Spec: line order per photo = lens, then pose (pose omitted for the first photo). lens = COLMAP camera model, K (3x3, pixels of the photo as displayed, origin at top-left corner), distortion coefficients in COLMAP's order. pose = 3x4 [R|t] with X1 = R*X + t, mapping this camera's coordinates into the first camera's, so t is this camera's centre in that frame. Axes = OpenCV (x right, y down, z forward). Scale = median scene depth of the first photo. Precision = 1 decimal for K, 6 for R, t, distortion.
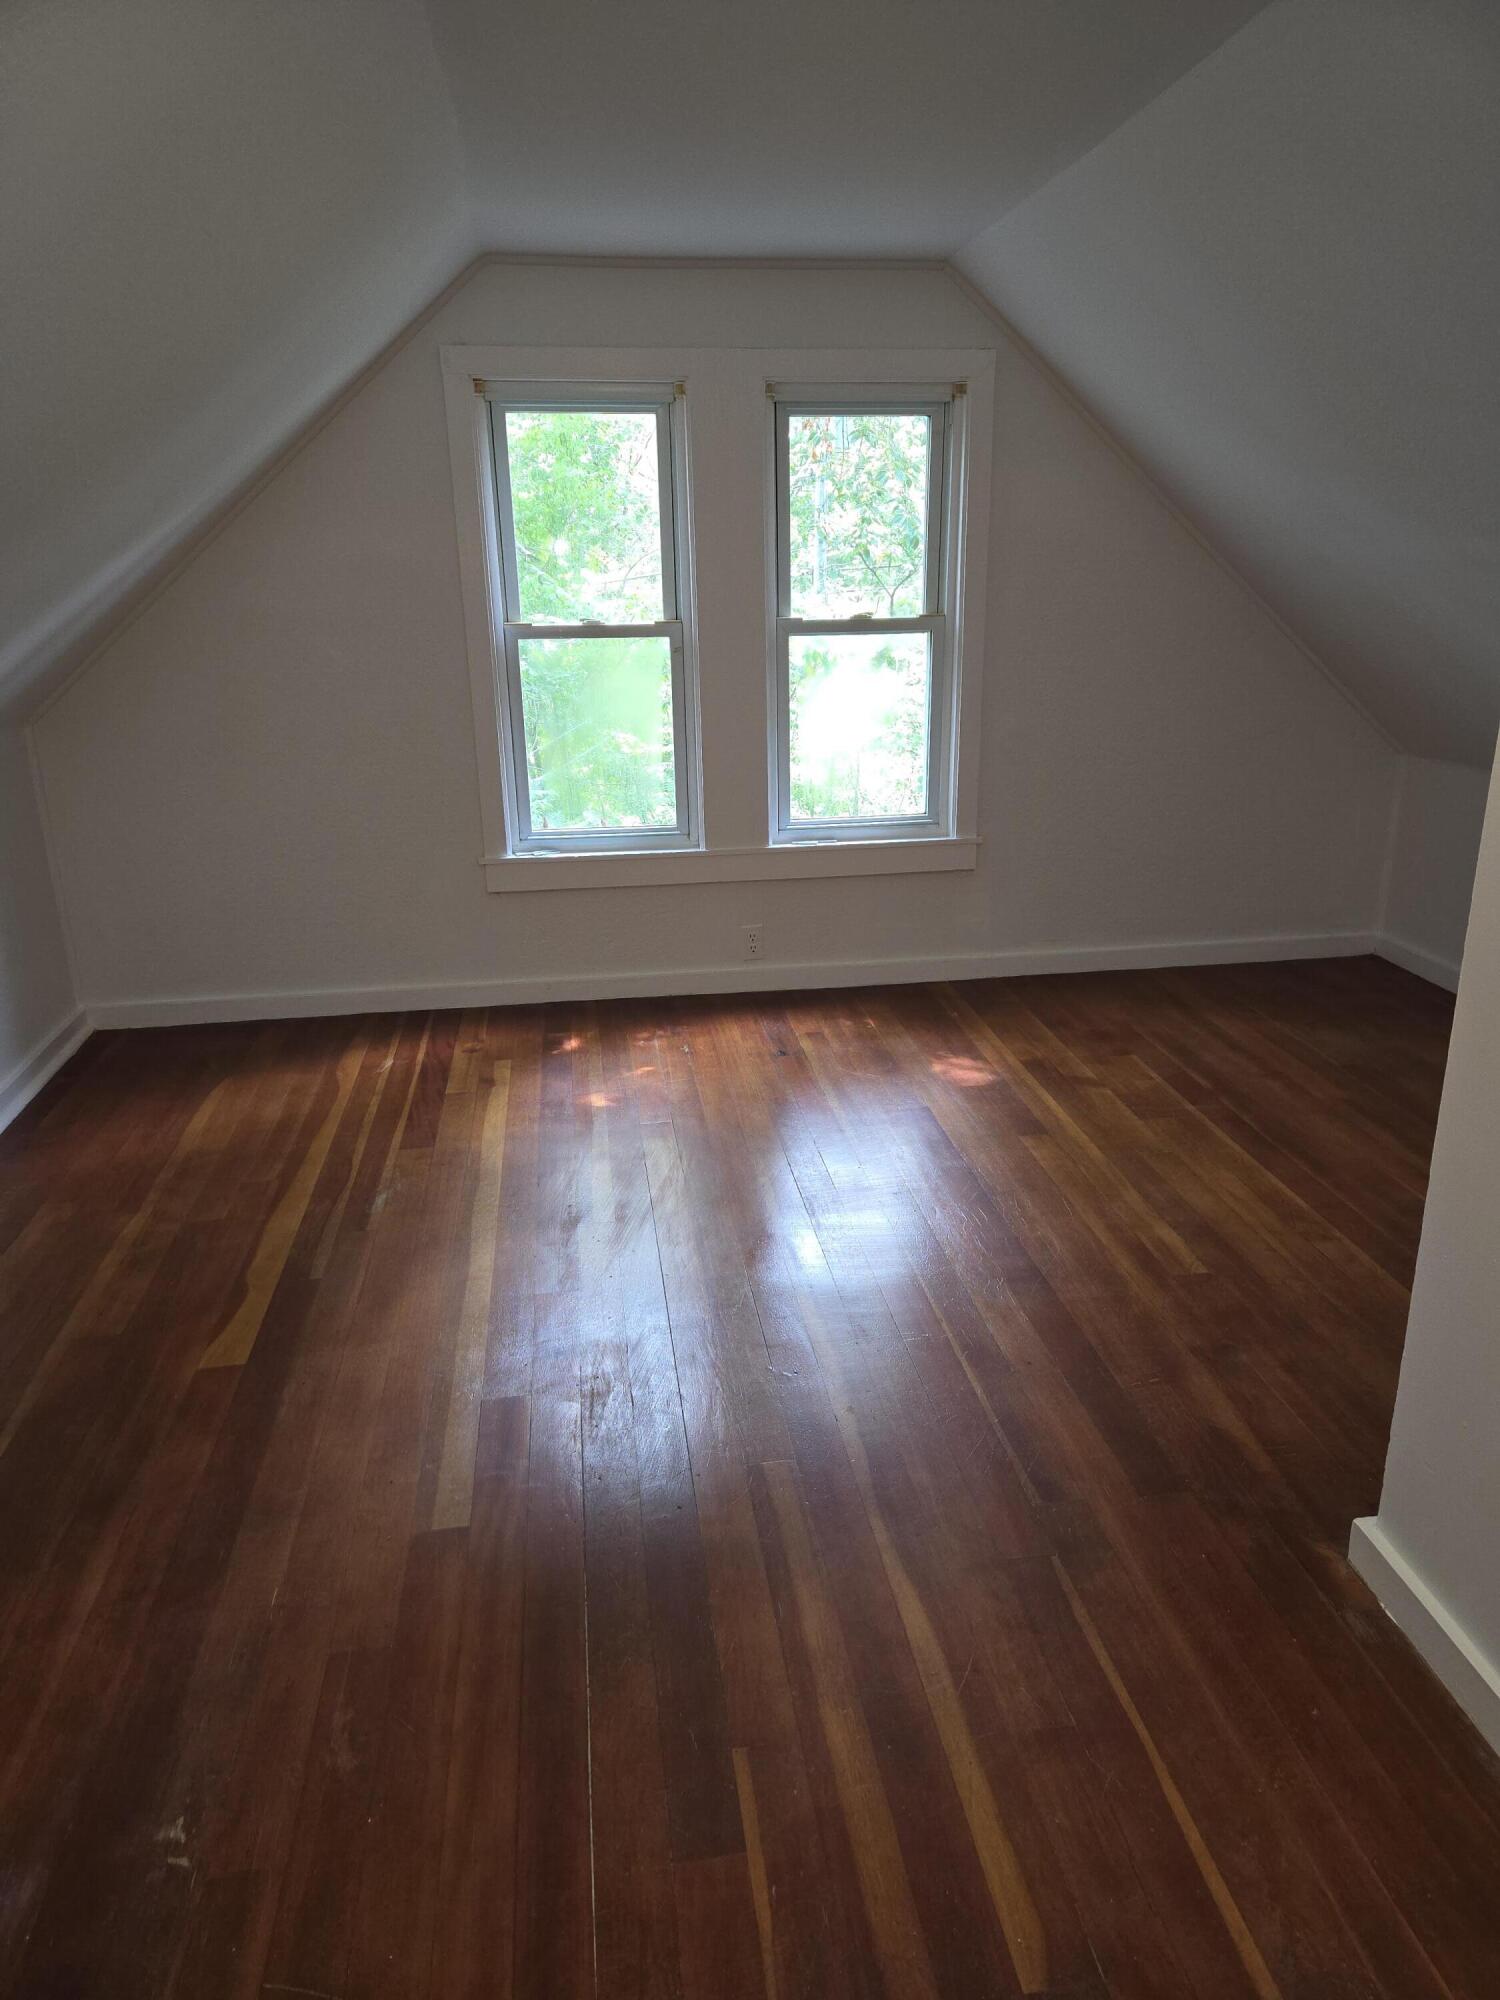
lens RADIAL K [[1338.9, 0, 759.7], [0, 1338.9, 1030.4], [0, 0, 1]] dist [0.094732, -0.080926]
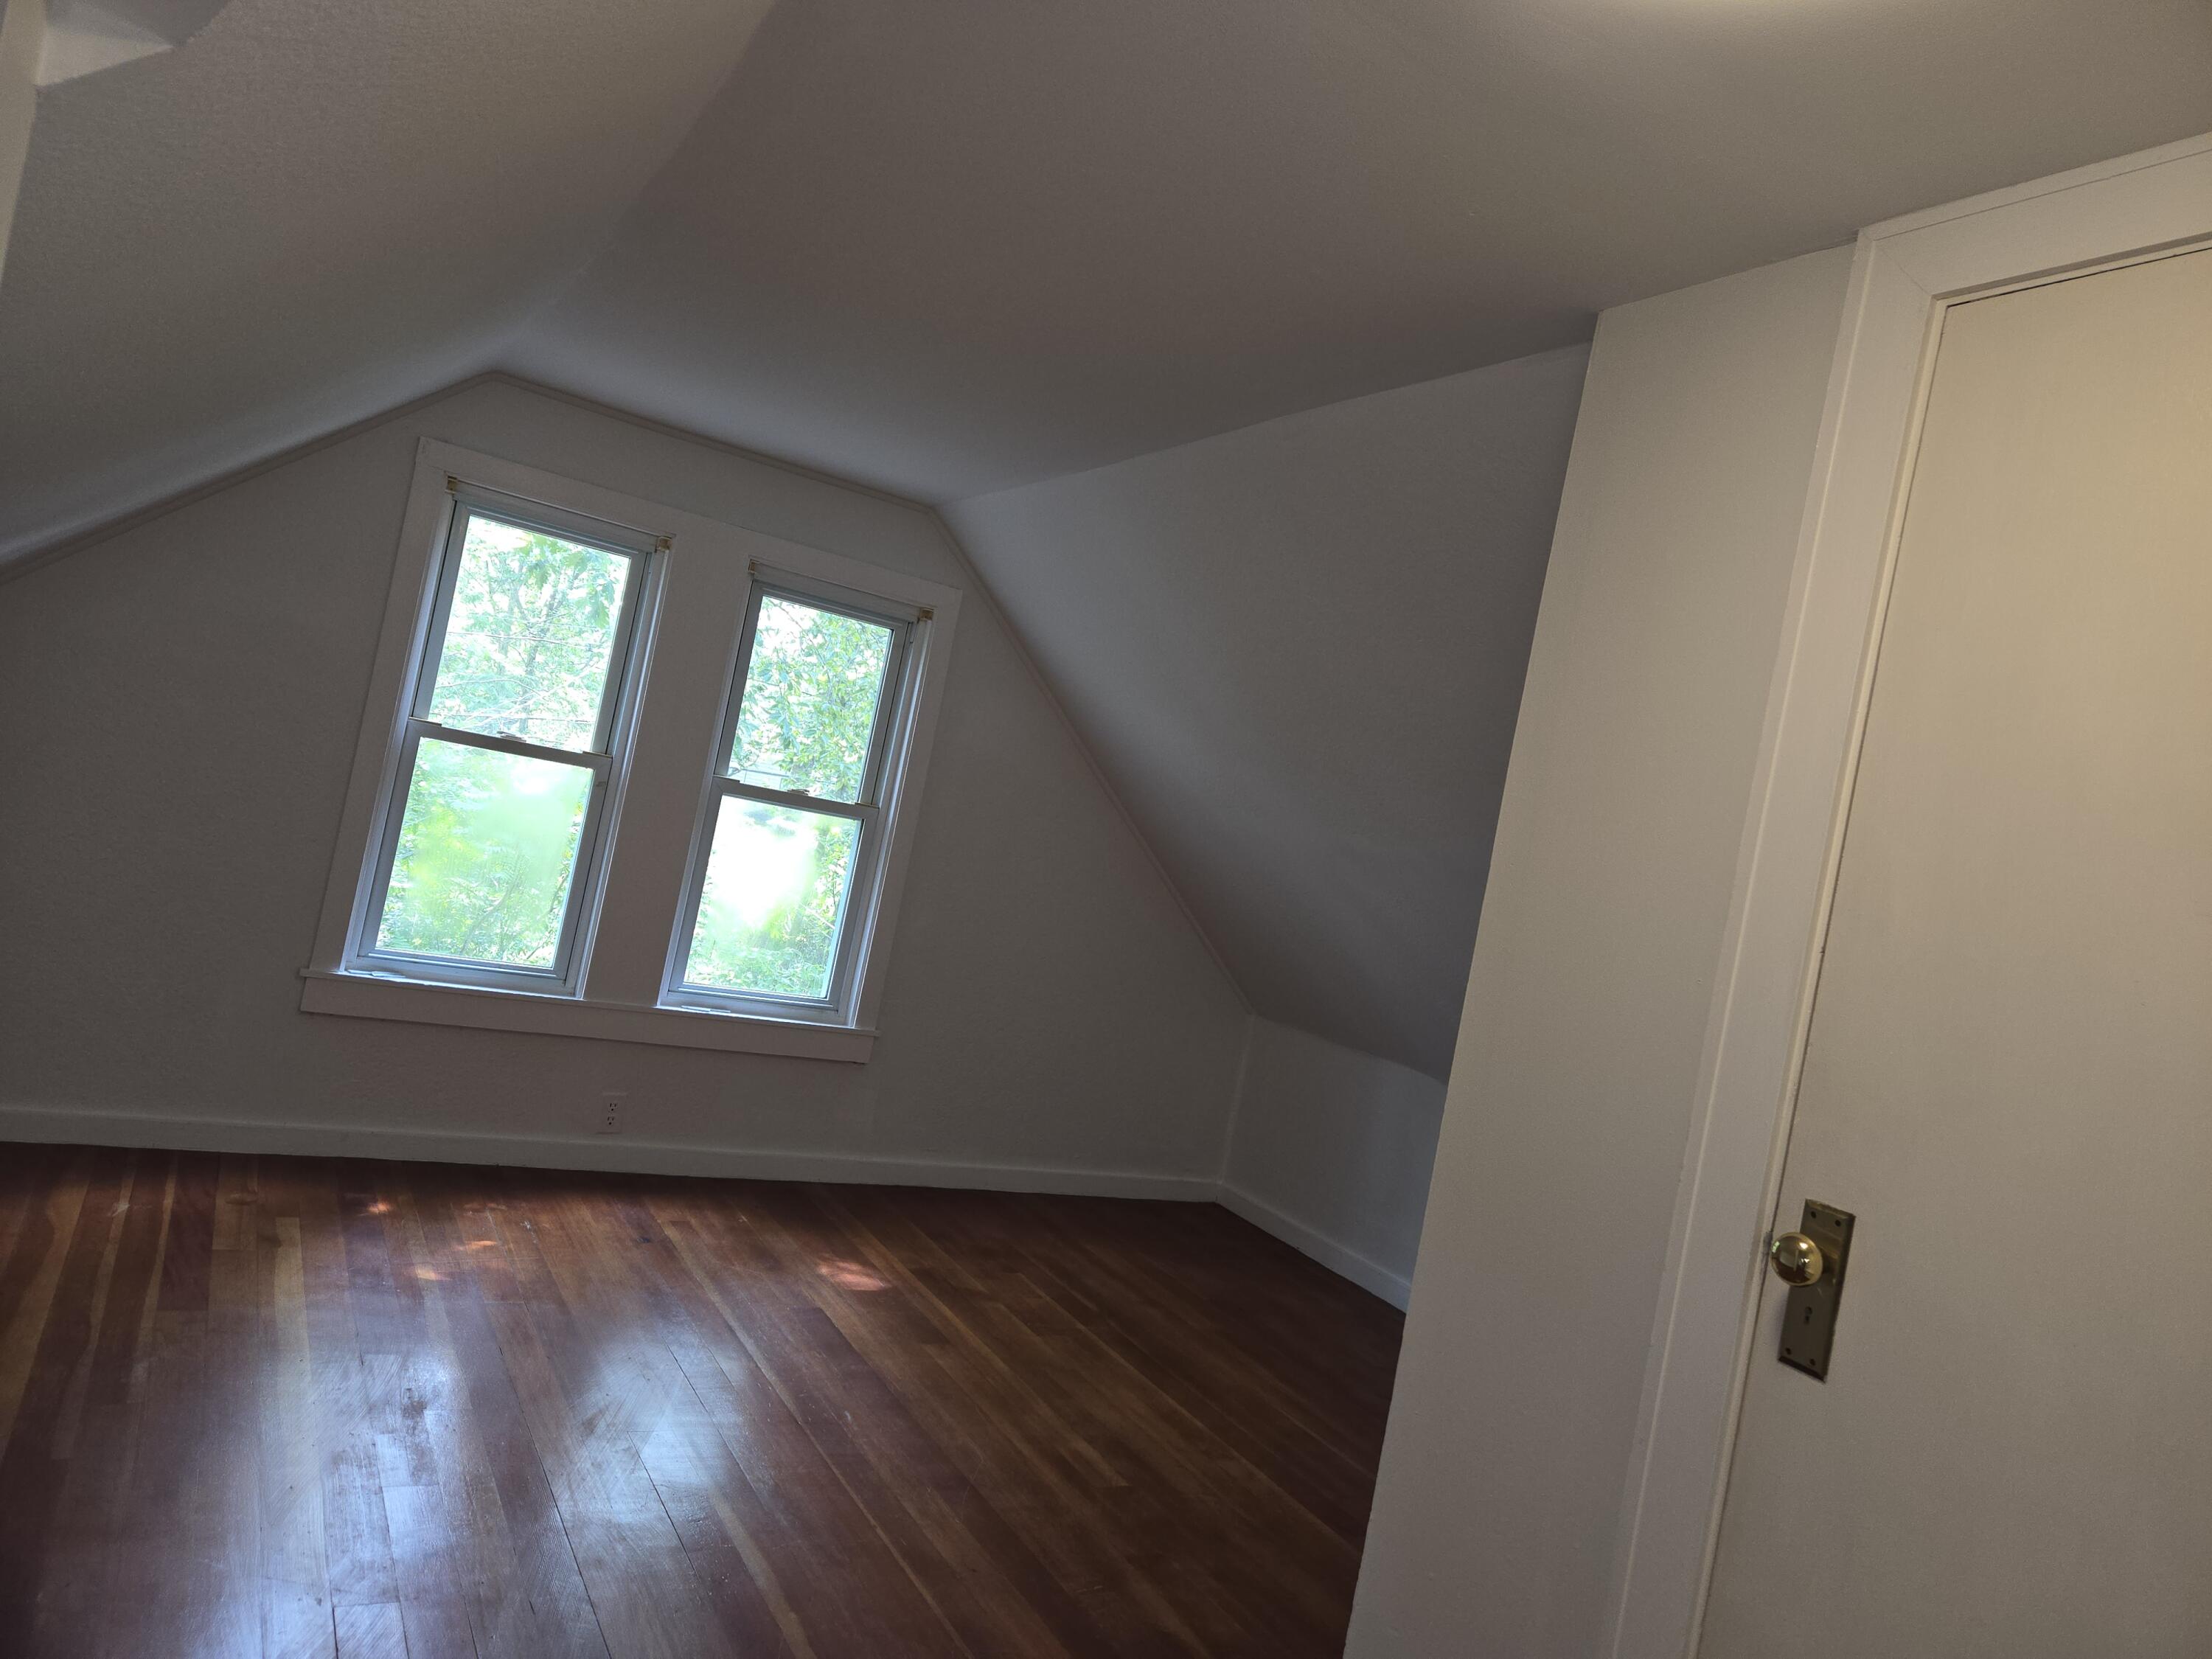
lens RADIAL K [[1480.8, 0, 1132.6], [0, 1480.8, 830.6], [0, 0, 1]] dist [0.094732, -0.080926]
pose [[0.906440, 0.193344, 0.375480, -0.119598], [-0.070501, 0.945853, -0.316847, 0.055018], [-0.416409, 0.260731, 0.870990, -0.049587]]
